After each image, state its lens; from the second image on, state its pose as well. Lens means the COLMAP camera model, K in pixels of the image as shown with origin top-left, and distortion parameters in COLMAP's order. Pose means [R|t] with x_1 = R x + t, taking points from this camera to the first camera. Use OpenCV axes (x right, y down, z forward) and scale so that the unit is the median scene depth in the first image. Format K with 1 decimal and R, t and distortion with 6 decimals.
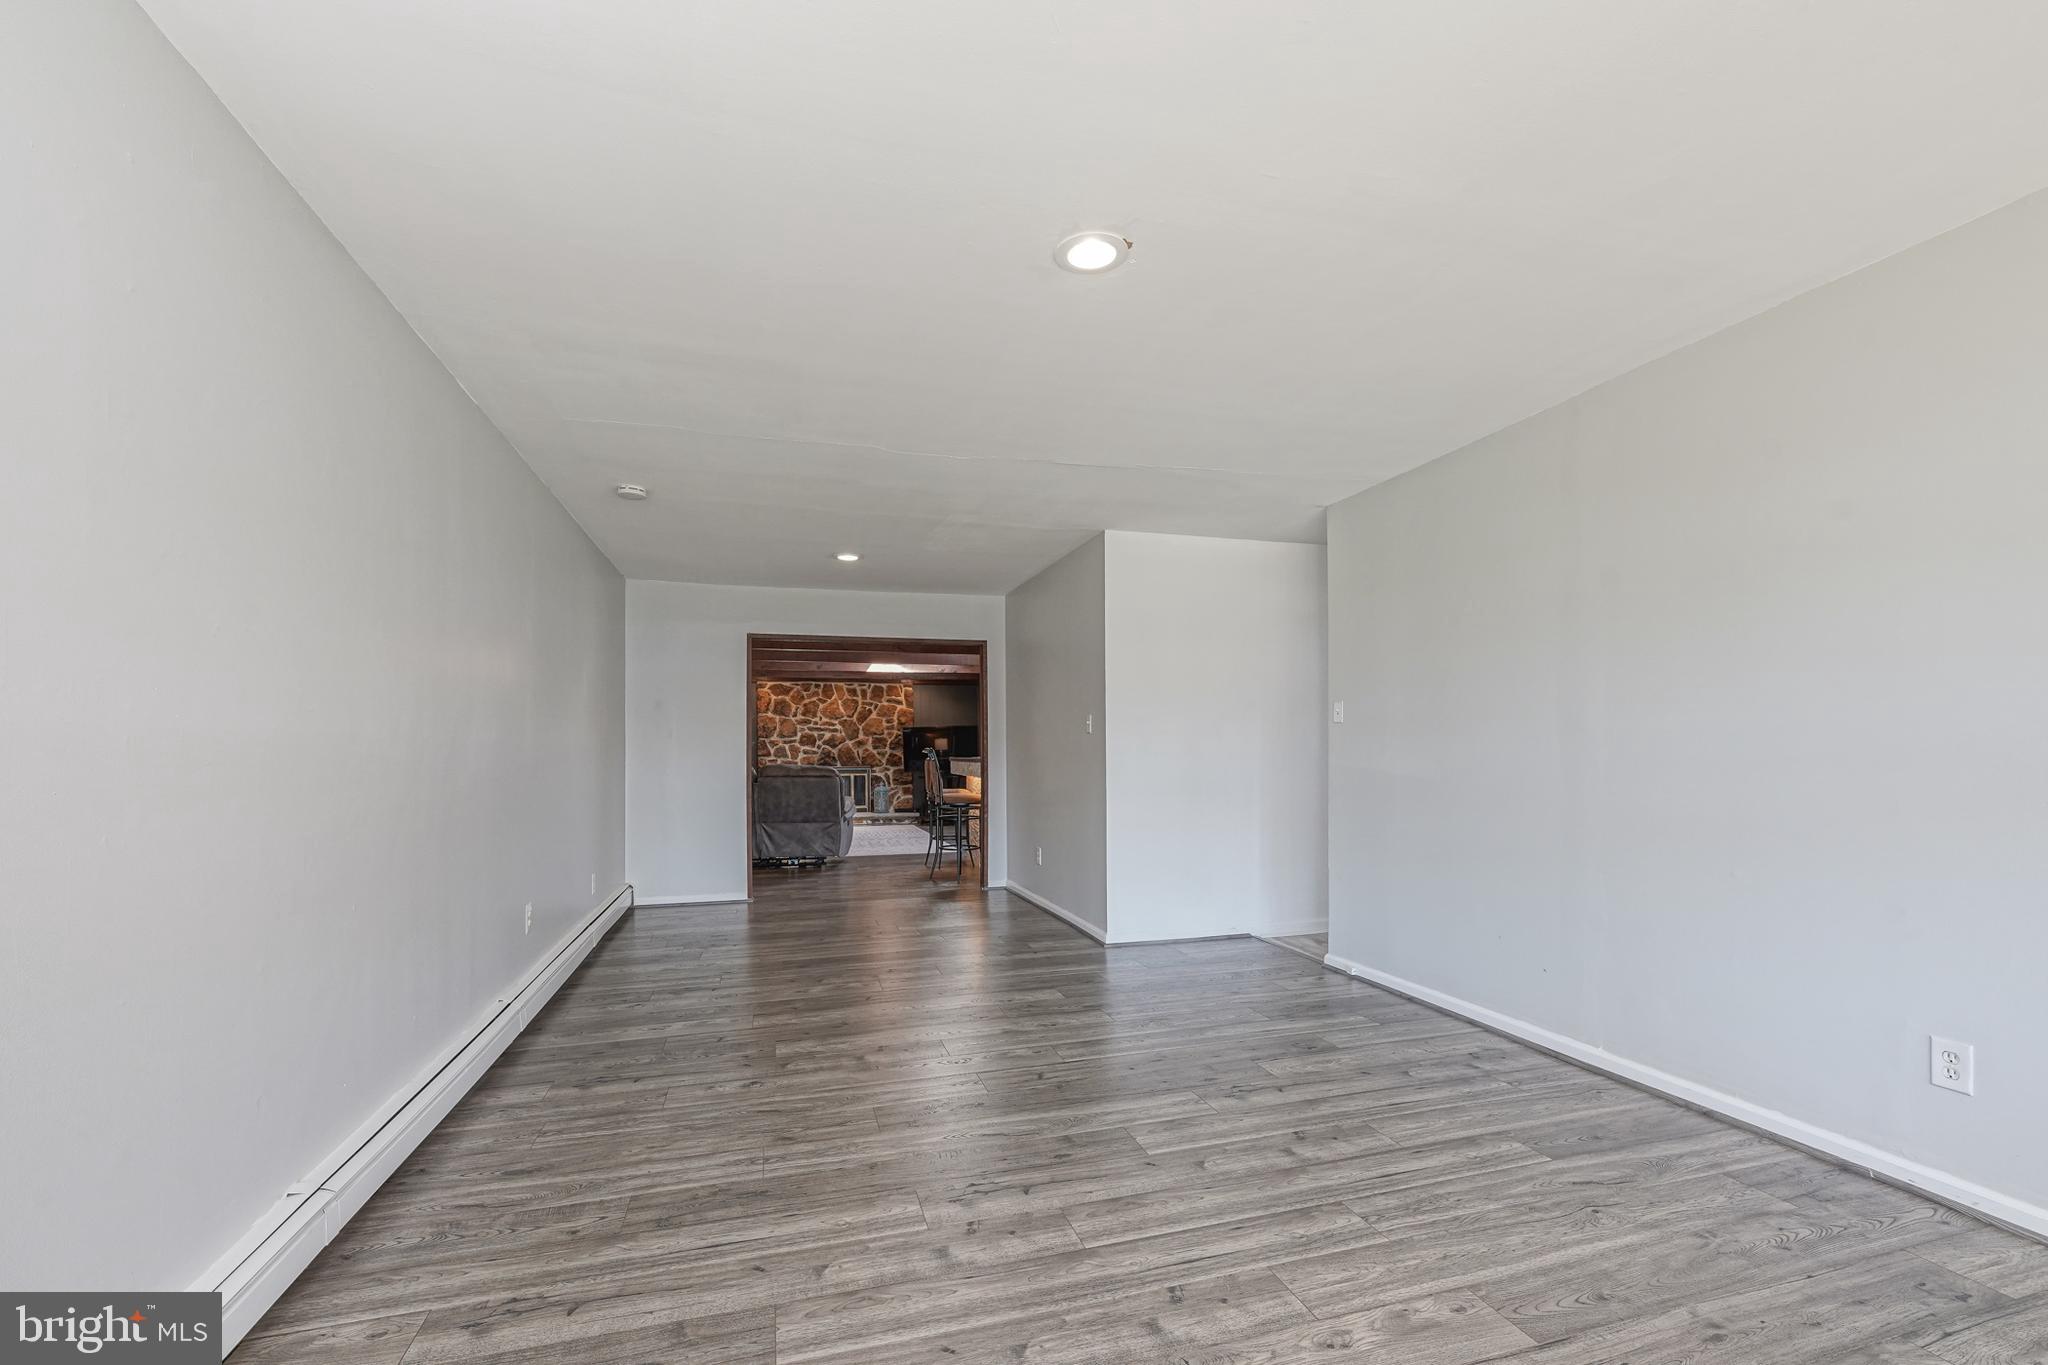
lens RADIAL K [[898.1, 0, 1052.6], [0, 898.1, 750.5], [0, 0, 1]] dist [-0.000083, 0.000979]
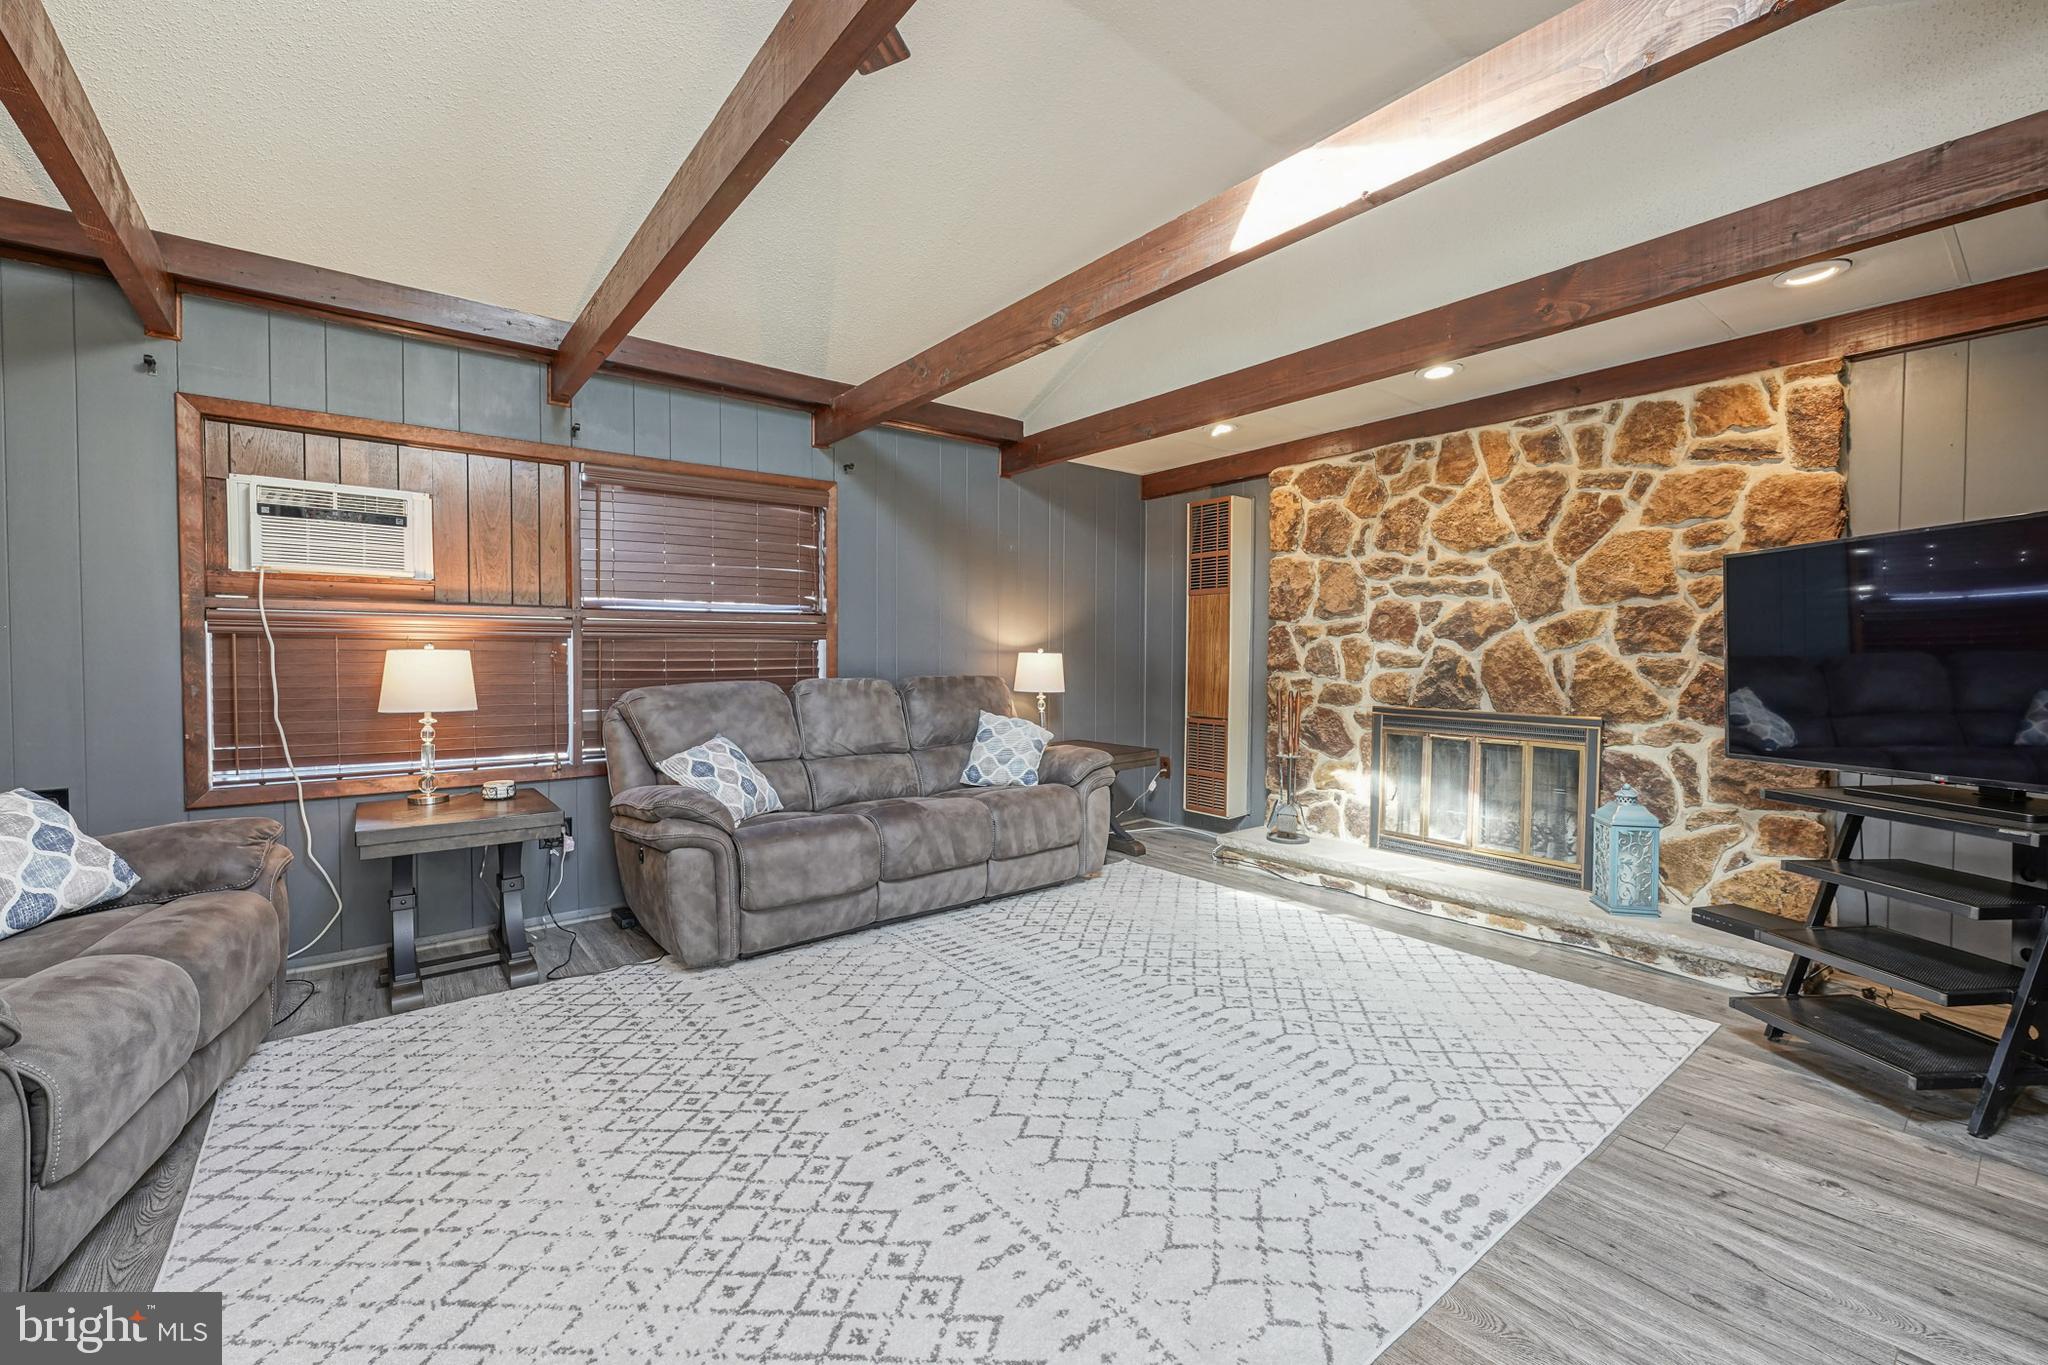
lens RADIAL K [[849.7, 0, 1039.8], [0, 849.7, 675.5], [0, 0, 1]] dist [0.000809, -0.000179]
pose [[0.362181, 0.030736, -0.931601, -0.210911], [-0.005648, 0.999510, 0.030781, -0.010609], [0.932091, -0.005887, 0.362177, 4.953133]]
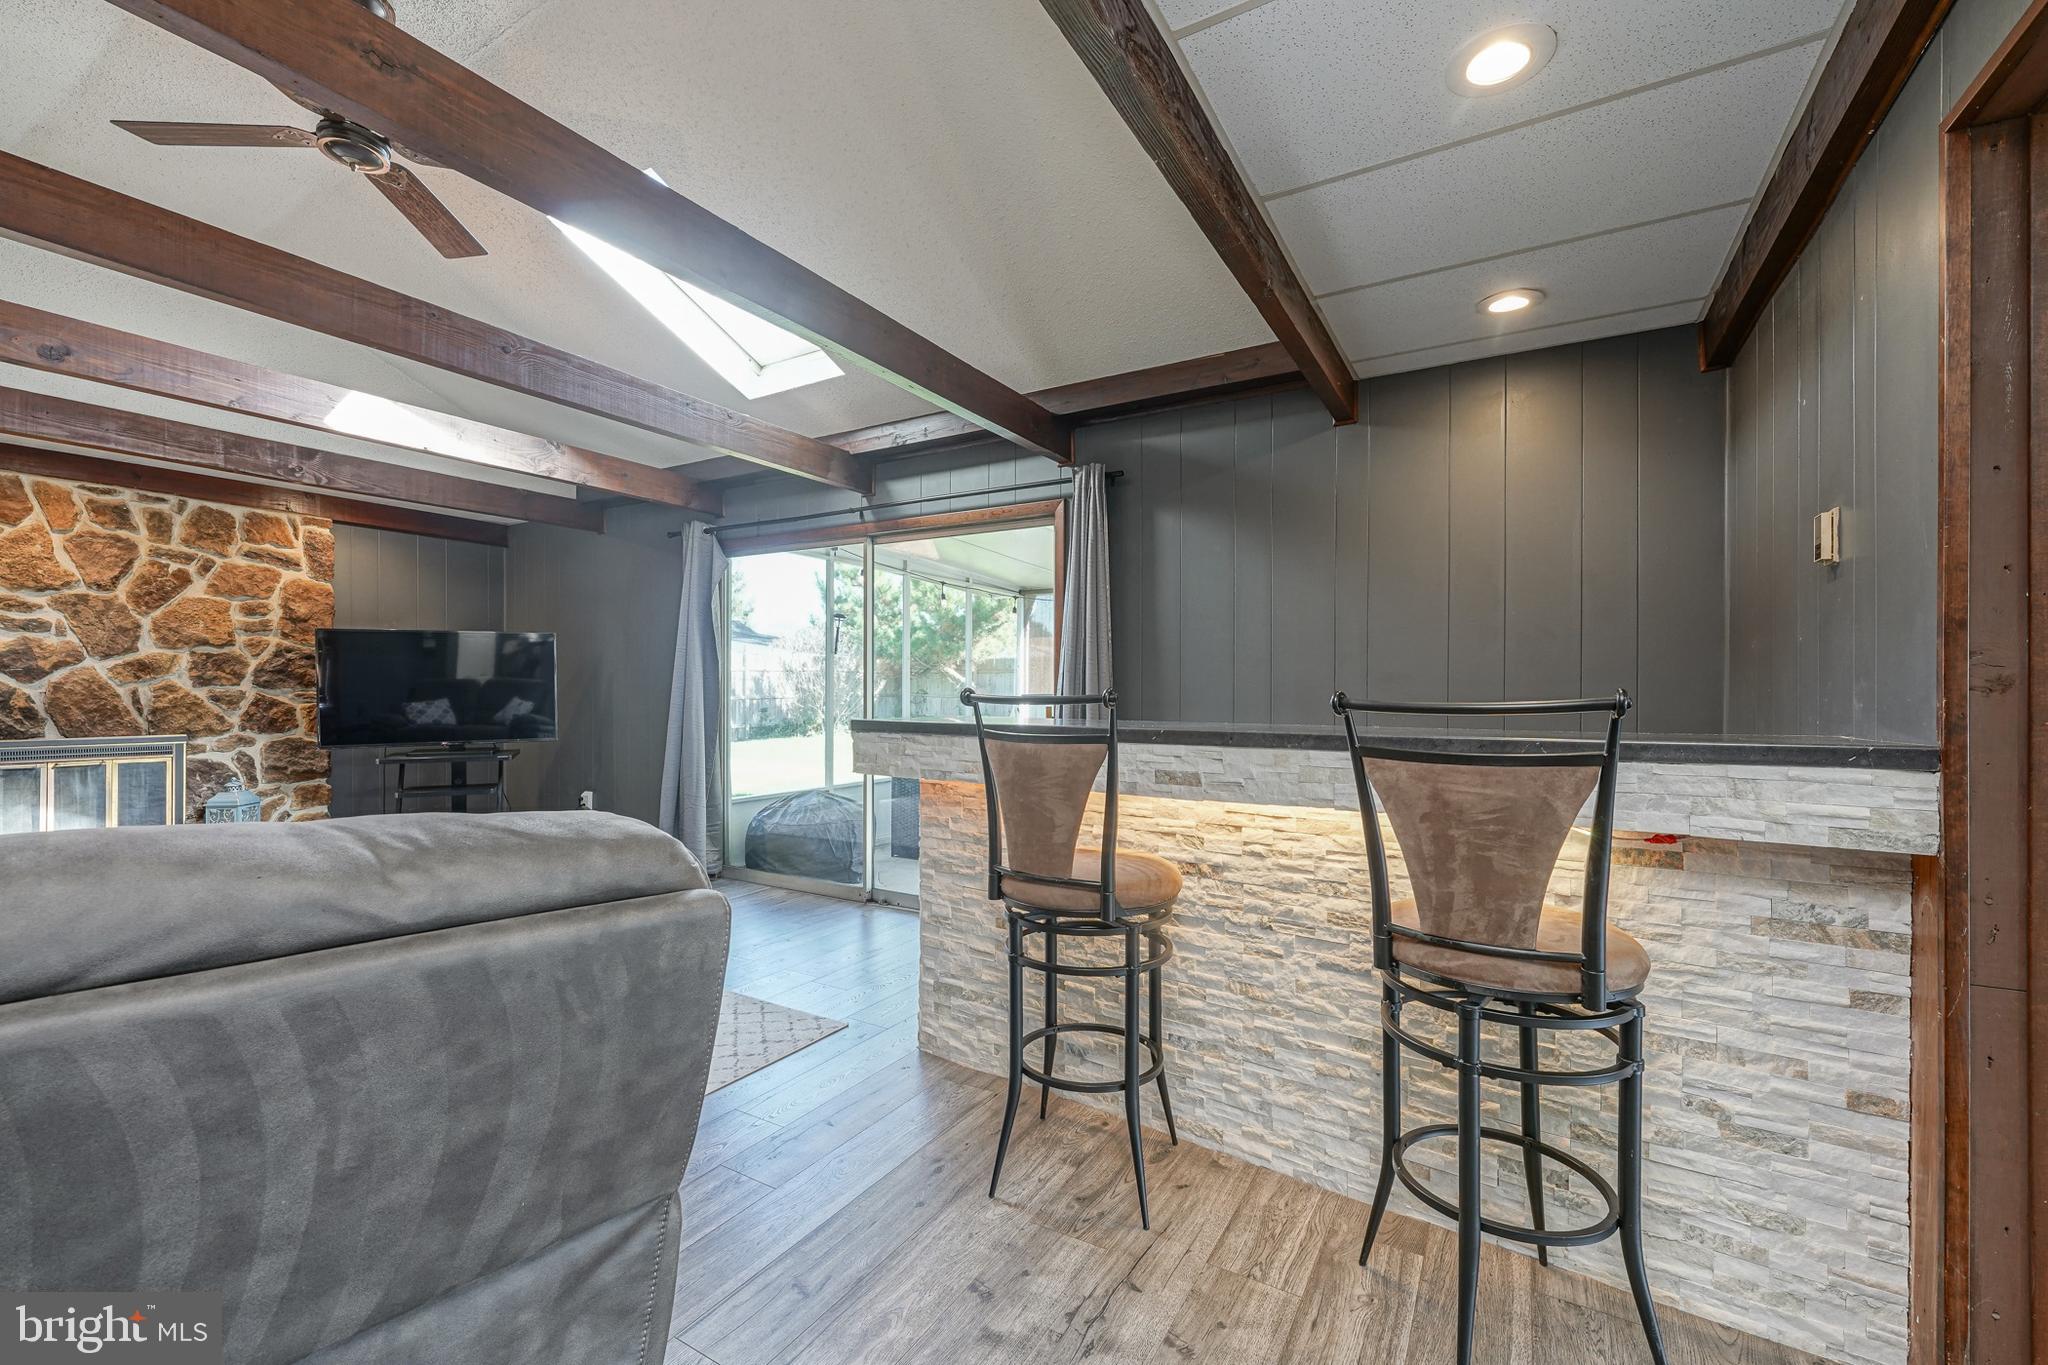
lens RADIAL K [[849.7, 0, 1030.4], [0, 849.7, 691.5], [0, 0, 1]] dist [0.000809, -0.000179]
pose [[0.741447, 0.007583, 0.670969, -1.183847], [-0.008439, 0.999962, -0.001975, -0.009831], [-0.670958, -0.004198, 0.741483, 3.499421]]
